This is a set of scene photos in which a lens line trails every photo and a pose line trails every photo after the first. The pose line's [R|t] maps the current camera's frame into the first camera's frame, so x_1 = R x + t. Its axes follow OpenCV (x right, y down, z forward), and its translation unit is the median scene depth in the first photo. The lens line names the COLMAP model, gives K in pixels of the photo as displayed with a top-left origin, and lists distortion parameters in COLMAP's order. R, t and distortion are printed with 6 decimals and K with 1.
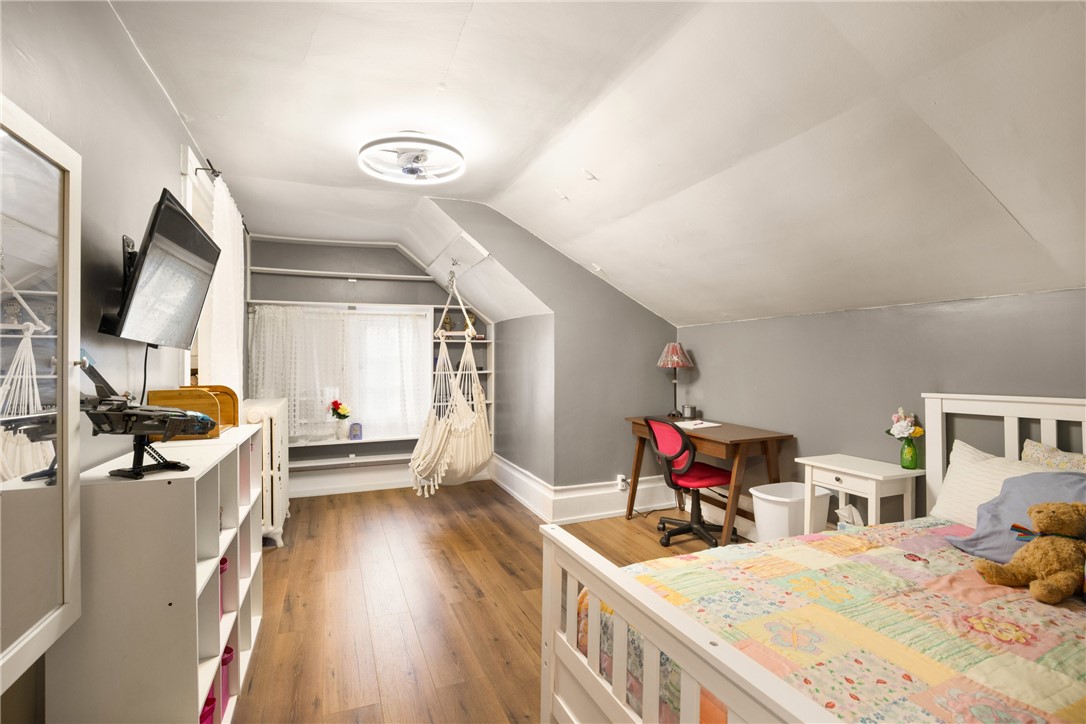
lens RADIAL K [[501.3, 0, 537.0], [0, 501.3, 364.1], [0, 0, 1]] dist [-0.022893, 0.000020]
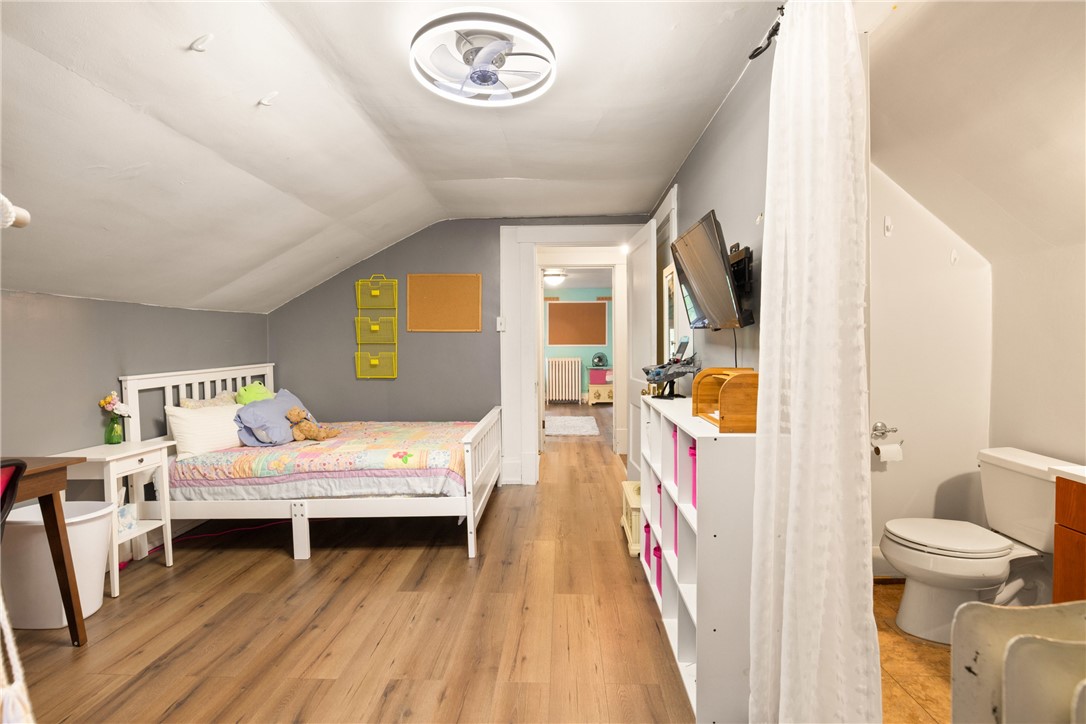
lens RADIAL K [[501.3, 0, 537.0], [0, 501.3, 364.1], [0, 0, 1]] dist [-0.022893, 0.000020]
pose [[-0.903967, -0.002185, 0.427596, -0.647509], [0.013564, 0.999337, 0.033782, 0.002637], [-0.427386, 0.036338, -0.903339, 1.682827]]
